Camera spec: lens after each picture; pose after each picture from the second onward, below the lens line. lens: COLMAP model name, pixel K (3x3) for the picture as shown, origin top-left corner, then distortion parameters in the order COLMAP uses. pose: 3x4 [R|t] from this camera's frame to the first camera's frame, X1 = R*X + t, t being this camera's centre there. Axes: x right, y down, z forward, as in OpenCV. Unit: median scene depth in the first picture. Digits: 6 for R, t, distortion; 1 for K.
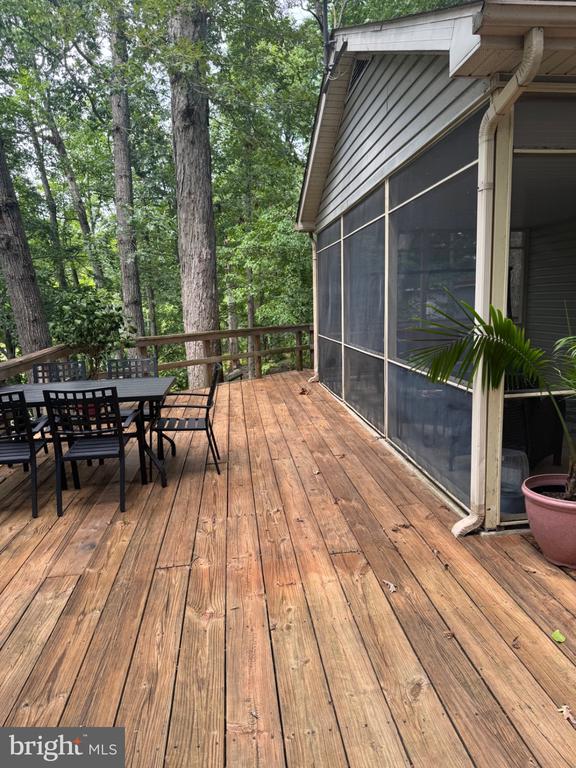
lens RADIAL K [[537.7, 0, 285.7], [0, 537.7, 383.1], [0, 0, 1]] dist [0.066721, -0.067589]
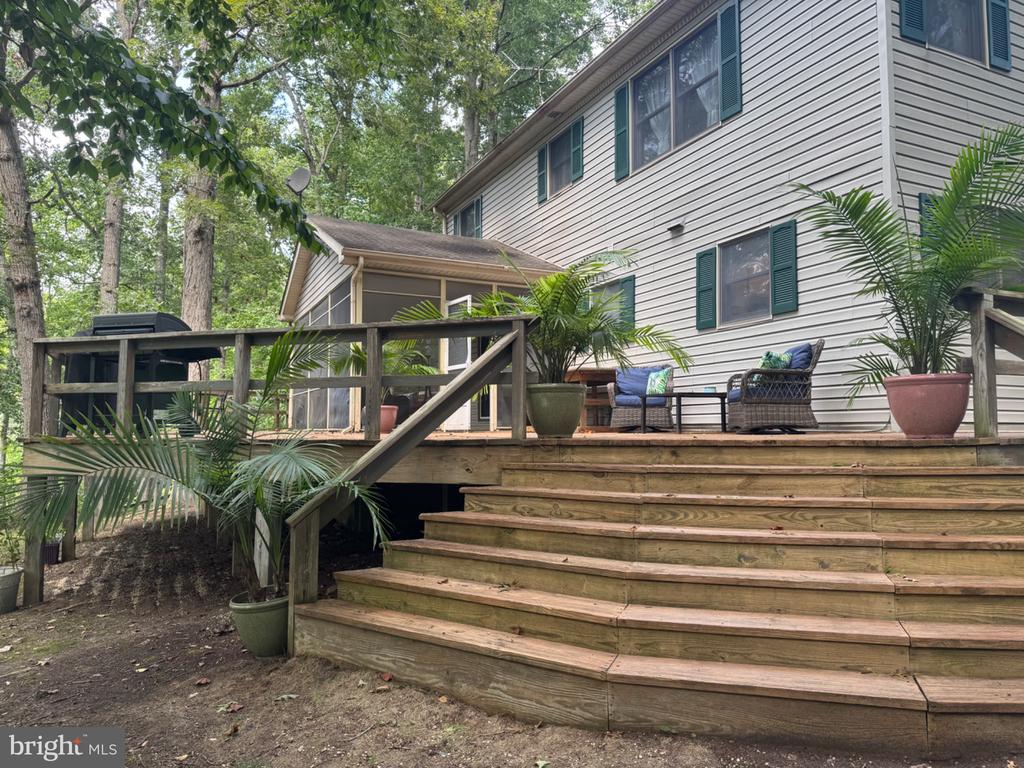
lens RADIAL K [[717.0, 0, 511.3], [0, 717.0, 388.0], [0, 0, 1]] dist [0.066721, -0.067589]
pose [[0.943218, 0.048601, 0.328601, -0.019309], [0.023150, 0.977216, -0.210981, 0.308533], [-0.331368, 0.206608, 0.920602, -0.912882]]
